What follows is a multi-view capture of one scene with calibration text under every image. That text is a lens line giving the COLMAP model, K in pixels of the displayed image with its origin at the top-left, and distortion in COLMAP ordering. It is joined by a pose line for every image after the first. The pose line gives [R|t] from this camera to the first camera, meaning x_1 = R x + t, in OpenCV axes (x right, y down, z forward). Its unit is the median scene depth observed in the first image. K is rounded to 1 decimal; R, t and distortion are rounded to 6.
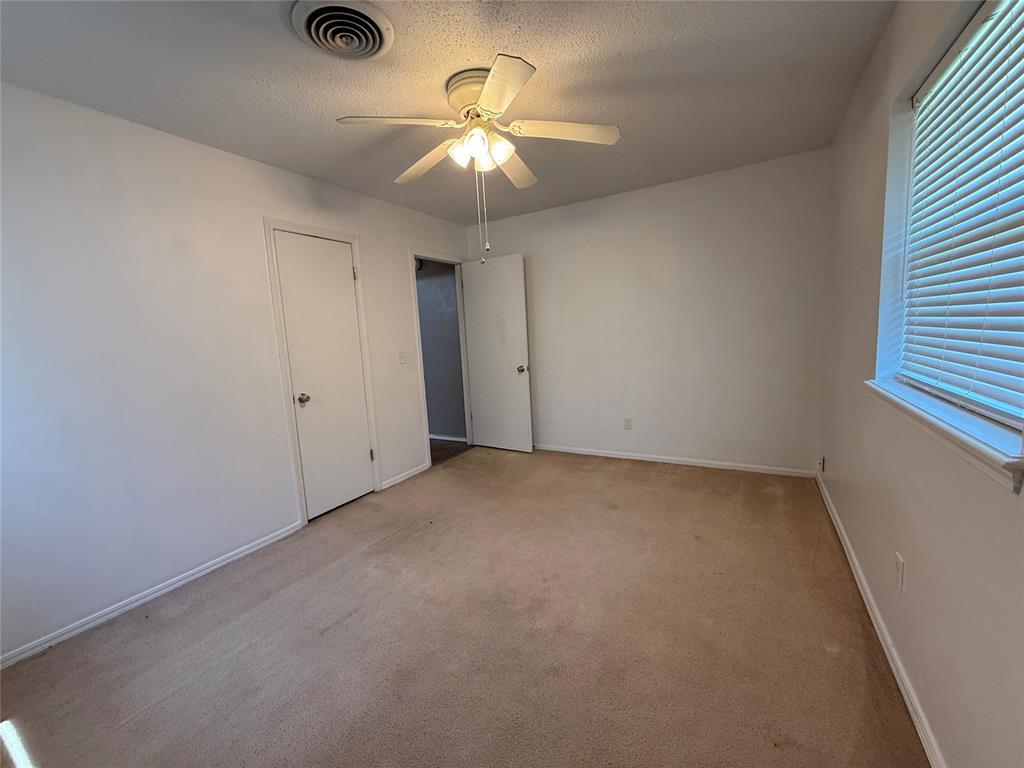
lens RADIAL K [[408.7, 0, 514.0], [0, 408.7, 386.0], [0, 0, 1]] dist [-0.001512, 0.000211]
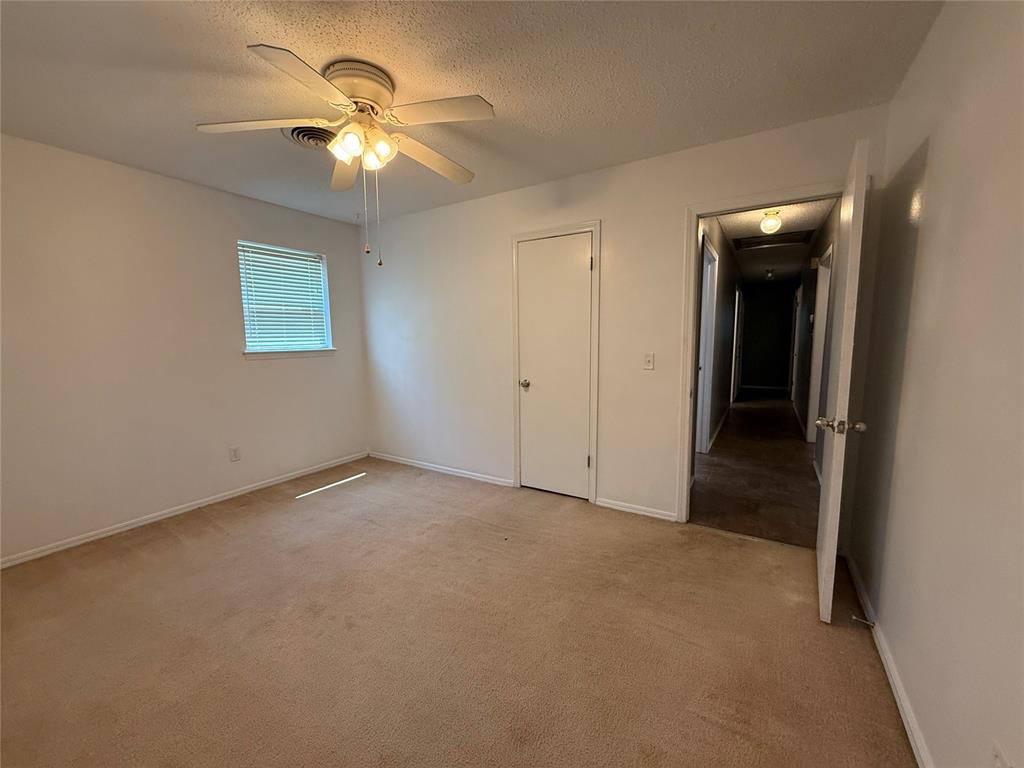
lens RADIAL K [[408.7, 0, 512.3], [0, 408.7, 385.0], [0, 0, 1]] dist [-0.001512, 0.000211]
pose [[-0.030210, 0.166633, -0.985556, 0.634070], [-0.128247, 0.977210, 0.169153, -0.157841], [0.991282, 0.131505, -0.008152, 0.964082]]
